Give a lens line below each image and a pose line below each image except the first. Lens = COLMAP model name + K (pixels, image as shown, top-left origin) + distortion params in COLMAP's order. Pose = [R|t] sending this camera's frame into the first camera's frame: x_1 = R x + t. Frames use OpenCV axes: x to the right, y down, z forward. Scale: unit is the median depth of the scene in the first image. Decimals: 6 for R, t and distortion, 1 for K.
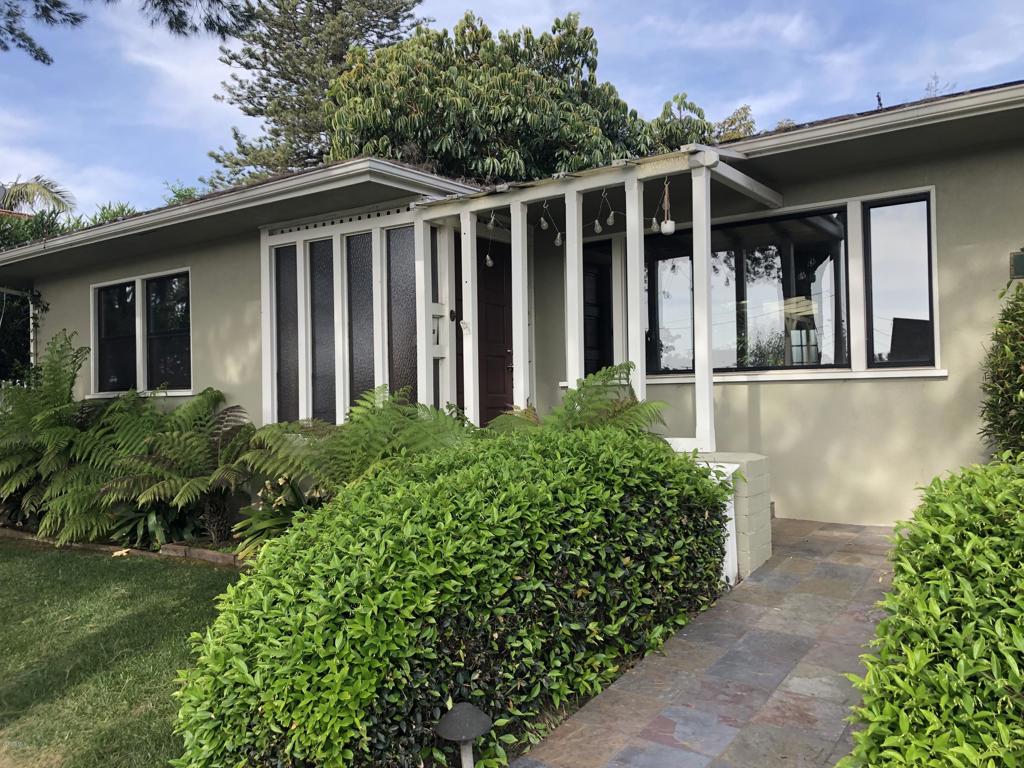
lens RADIAL K [[831.9, 0, 509.7], [0, 831.9, 389.2], [0, 0, 1]] dist [0.044537, -0.010829]
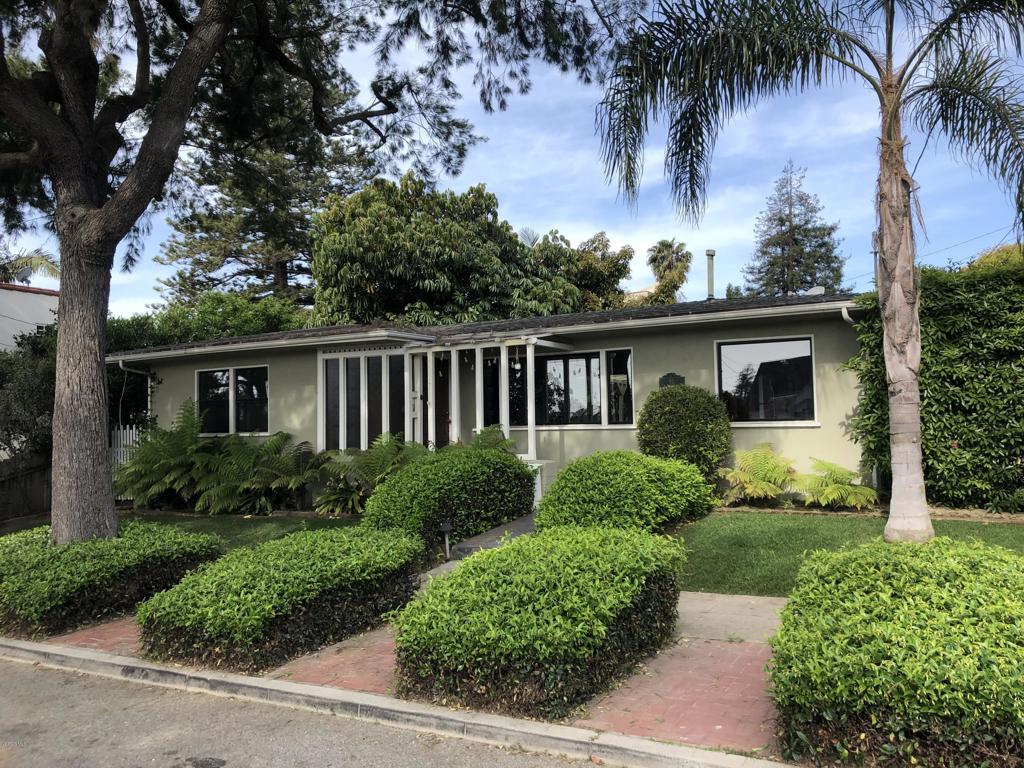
lens RADIAL K [[831.9, 0, 509.1], [0, 831.9, 384.7], [0, 0, 1]] dist [0.044537, -0.010829]
pose [[0.994560, 0.006152, 0.103980, -0.058483], [-0.001269, 0.998896, -0.046958, -0.020093], [-0.104154, 0.046571, 0.993470, -0.958998]]
